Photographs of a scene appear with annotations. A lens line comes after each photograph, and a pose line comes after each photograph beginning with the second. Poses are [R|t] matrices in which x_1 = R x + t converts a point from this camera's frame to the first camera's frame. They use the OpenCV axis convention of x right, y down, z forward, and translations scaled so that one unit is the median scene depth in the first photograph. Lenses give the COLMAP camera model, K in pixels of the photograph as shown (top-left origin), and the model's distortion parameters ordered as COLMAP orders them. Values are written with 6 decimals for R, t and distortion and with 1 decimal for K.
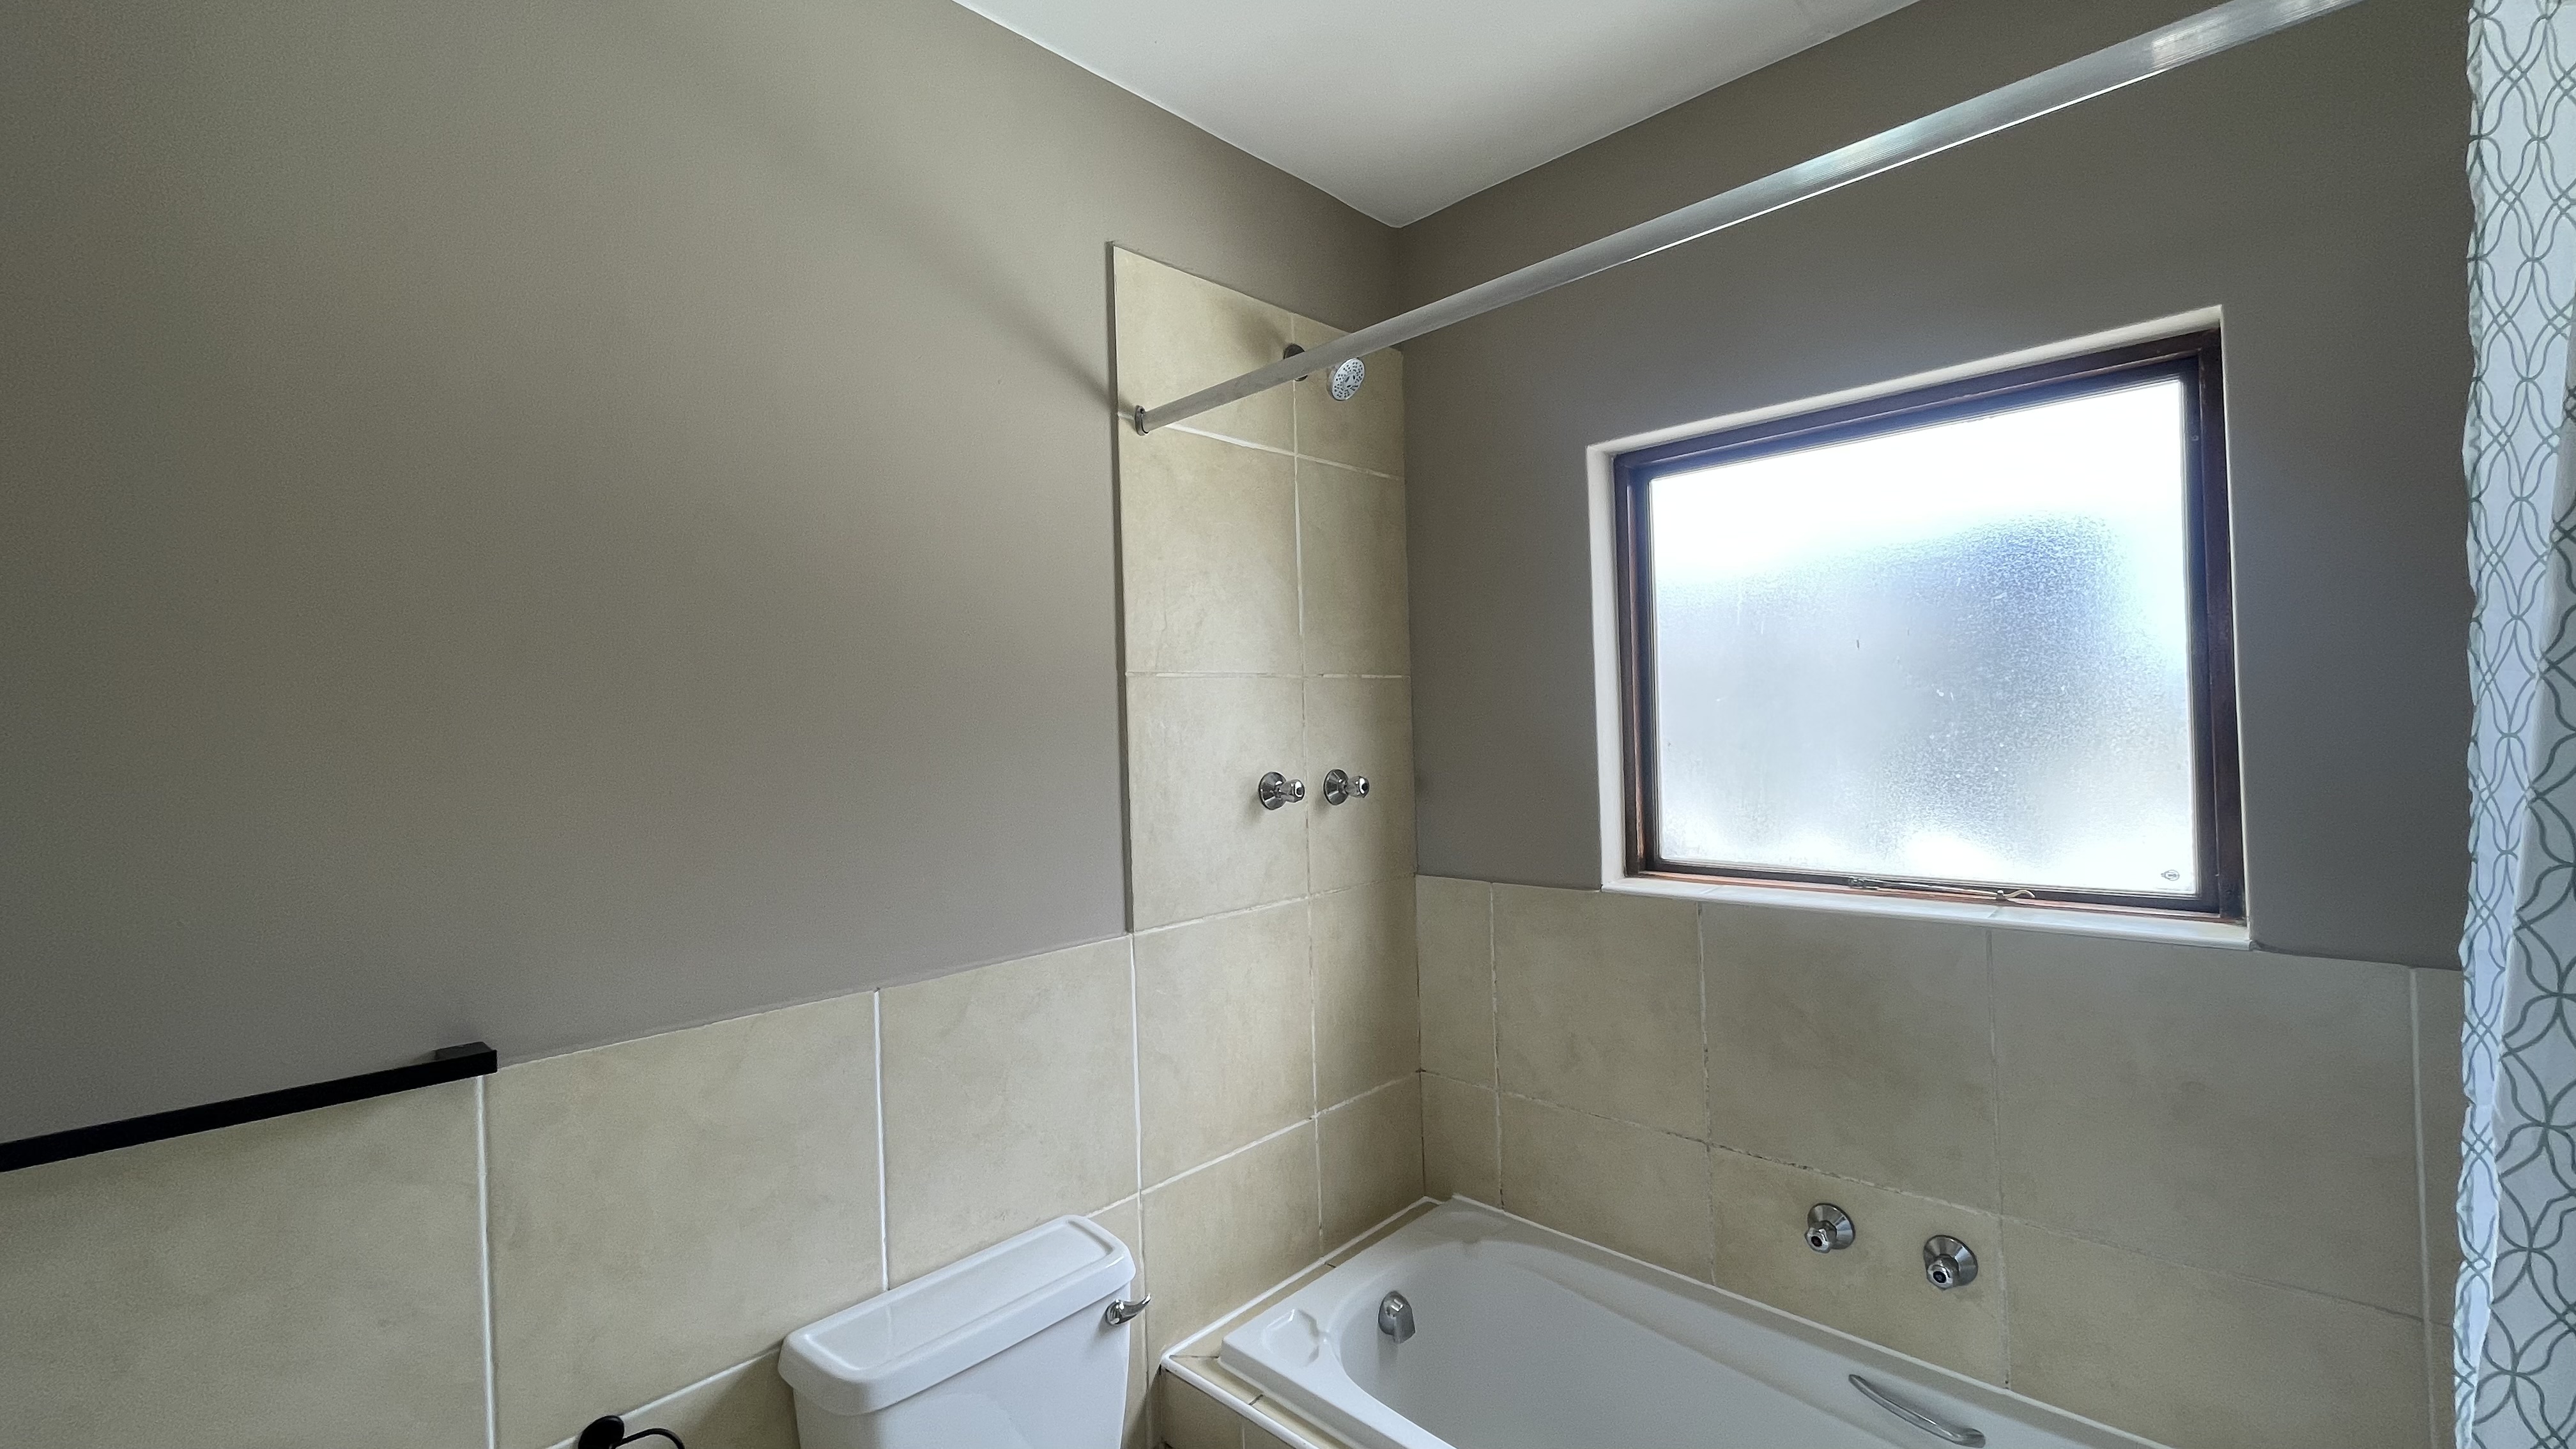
lens RADIAL K [[1039.8, 0, 1288.2], [0, 1039.8, 718.3], [0, 0, 1]] dist [-0.001411, -0.000618]
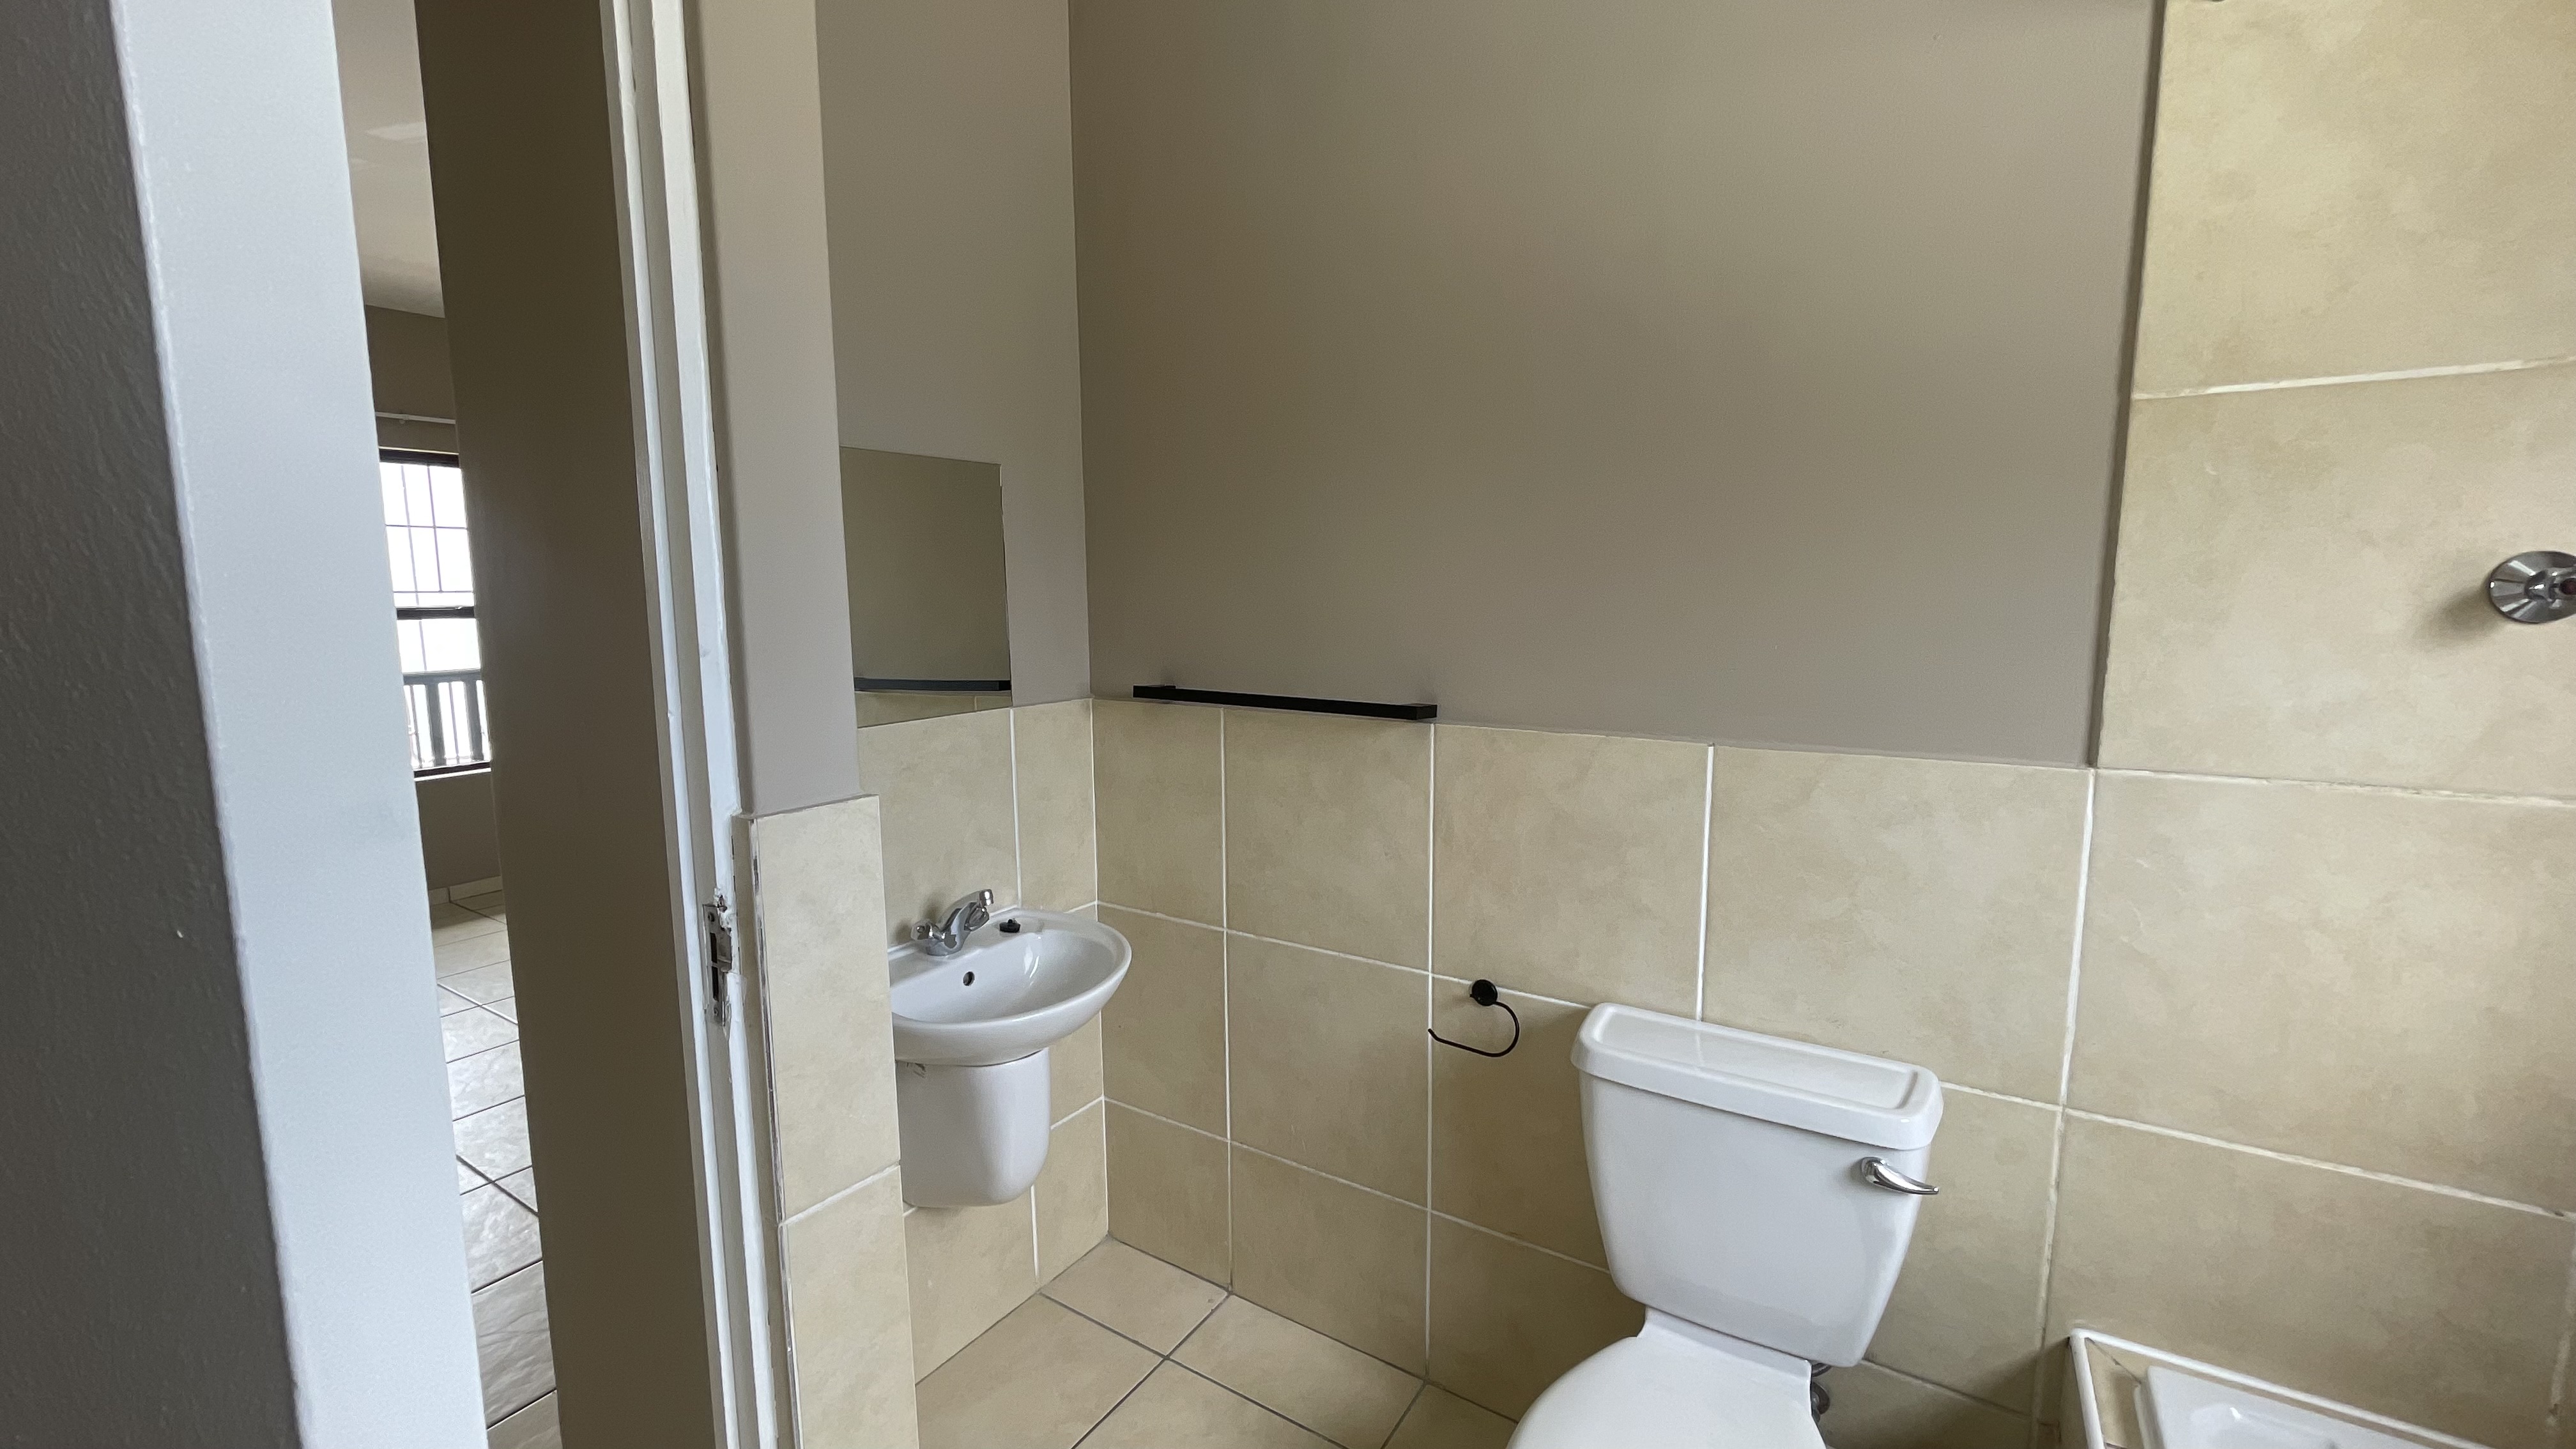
lens RADIAL K [[1039.8, 0, 1288.0], [0, 1039.8, 712.5], [0, 0, 1]] dist [-0.001411, -0.000618]
pose [[0.200035, 0.153316, -0.967719, 0.428033], [0.004331, 0.987533, 0.157351, 0.052896], [0.979779, -0.035667, 0.196878, 0.314234]]
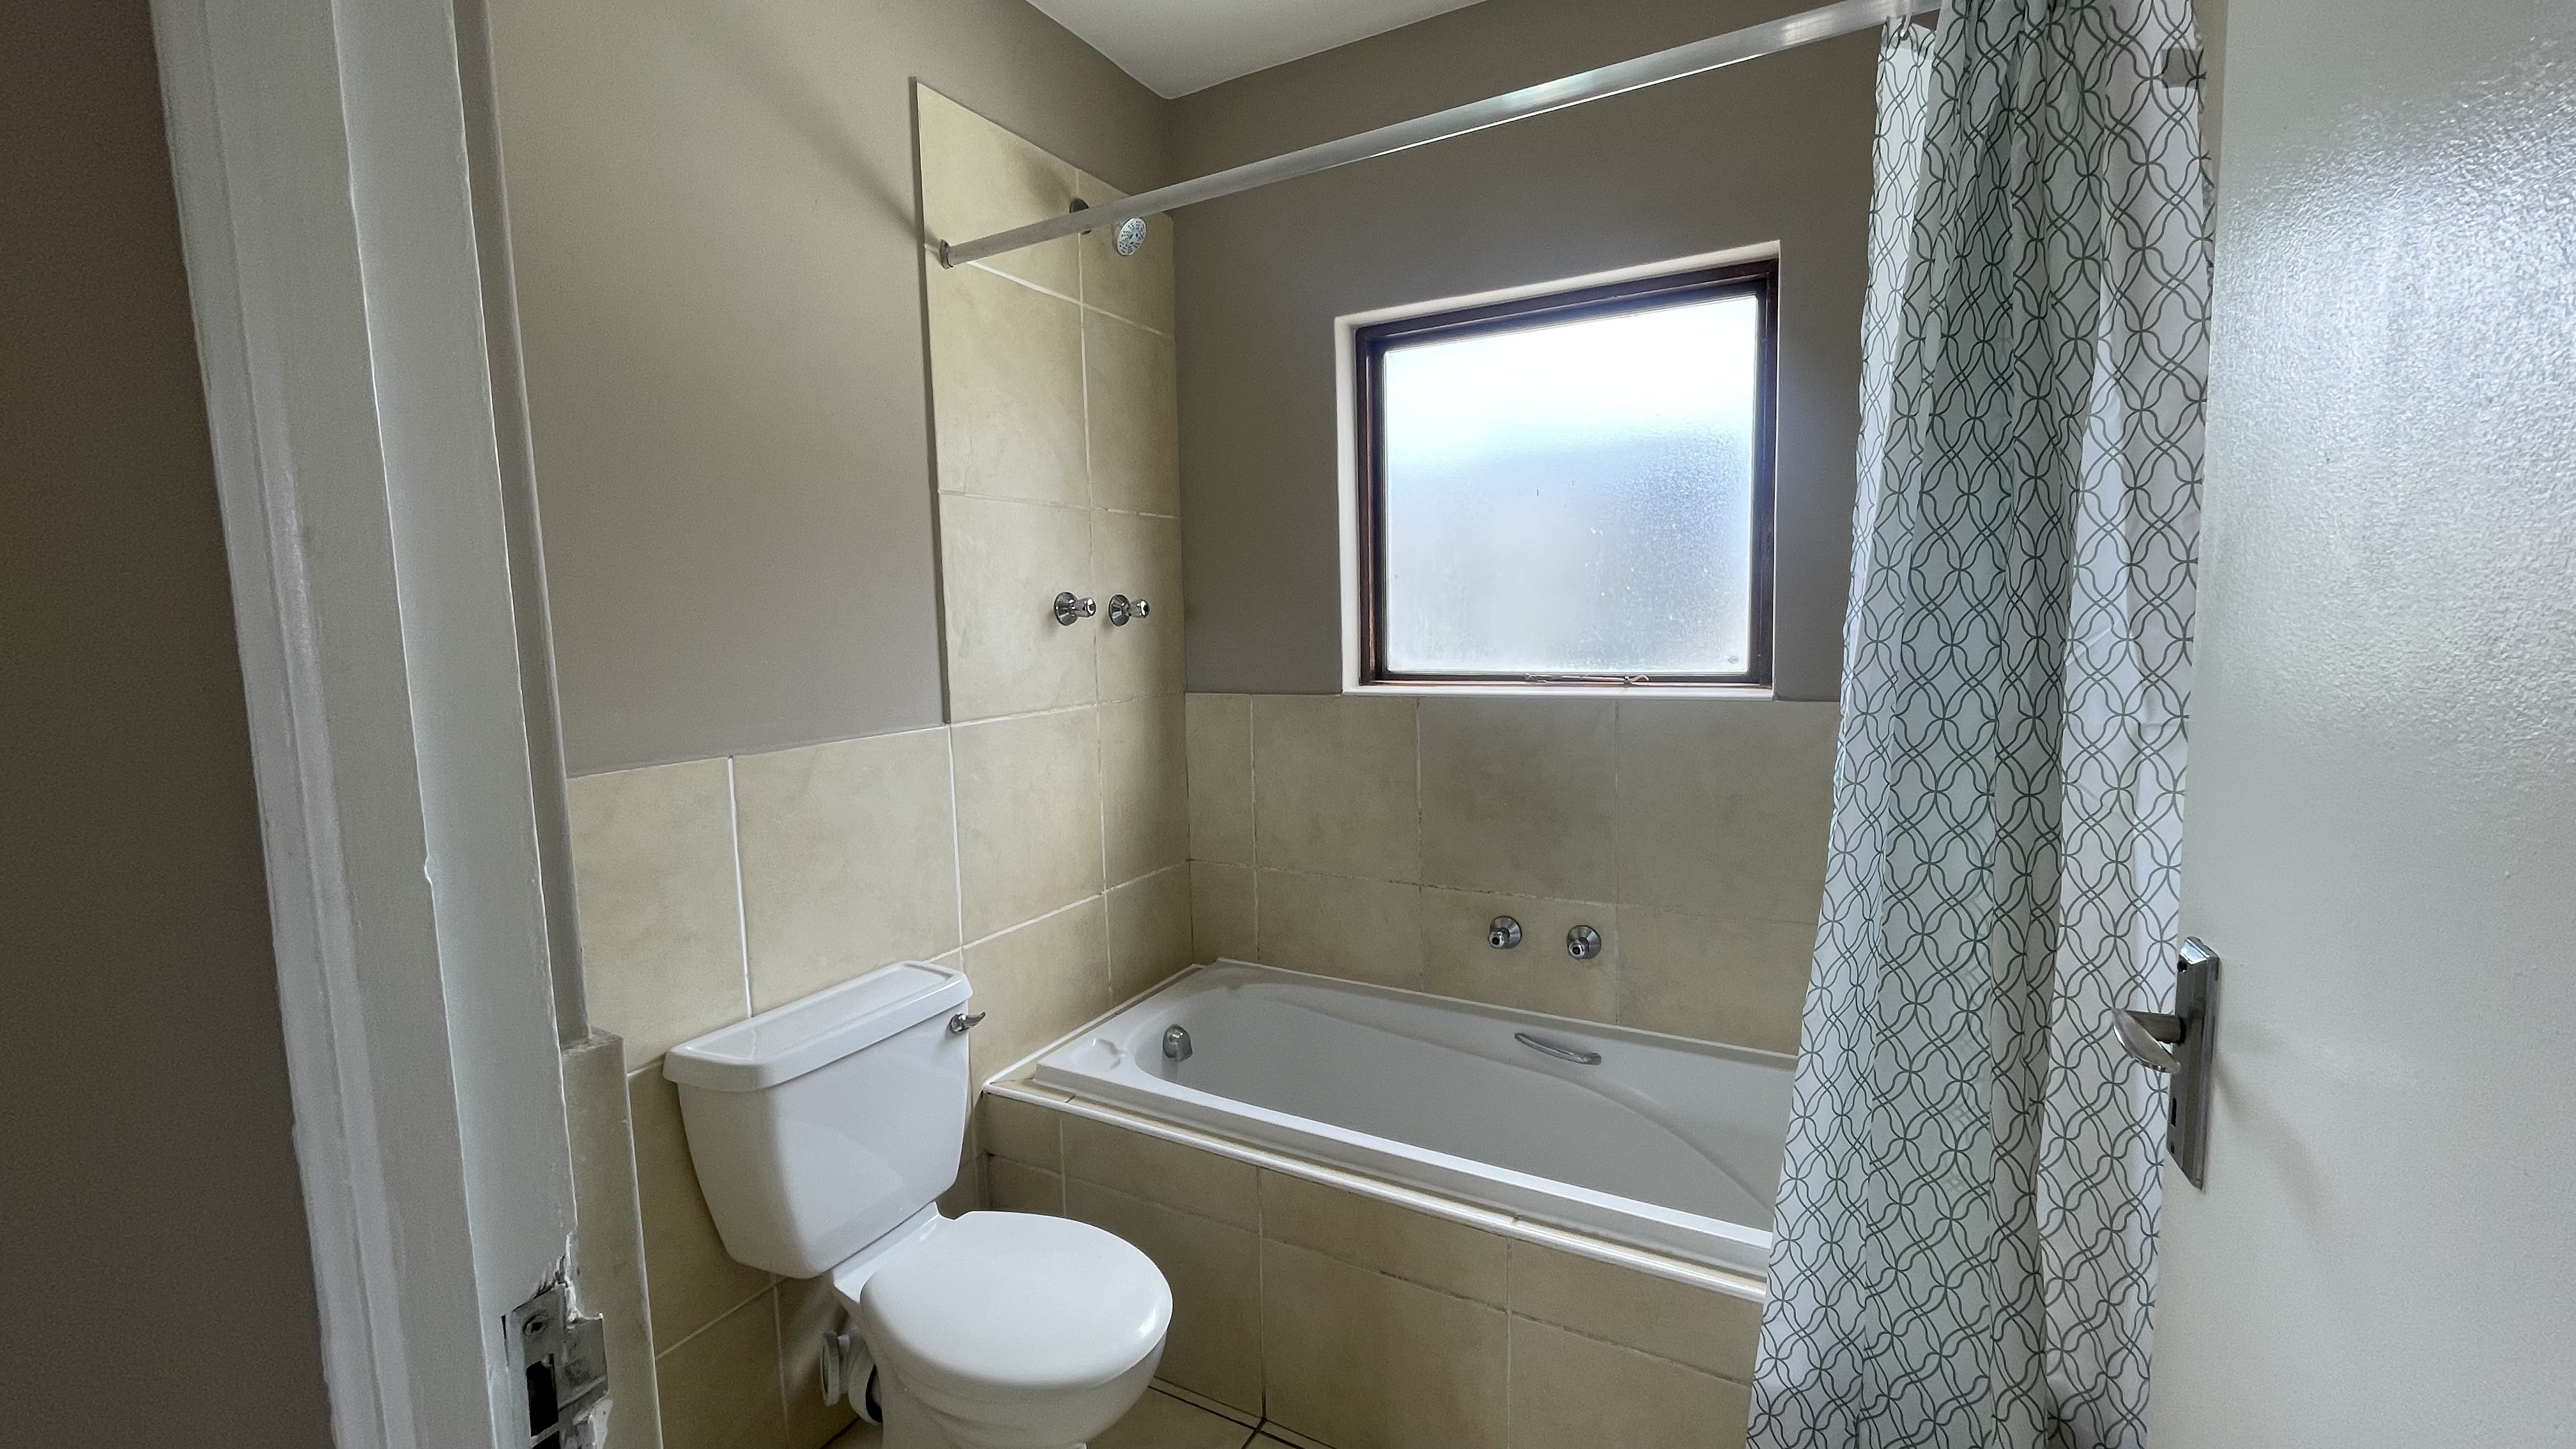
lens RADIAL K [[1039.8, 0, 1288.6], [0, 1039.8, 717.5], [0, 0, 1]] dist [-0.001411, -0.000618]
pose [[0.965235, -0.016375, 0.260870, -0.089268], [-0.008571, 0.995516, 0.094204, 0.090076], [-0.261243, -0.093165, 0.960767, -0.181520]]
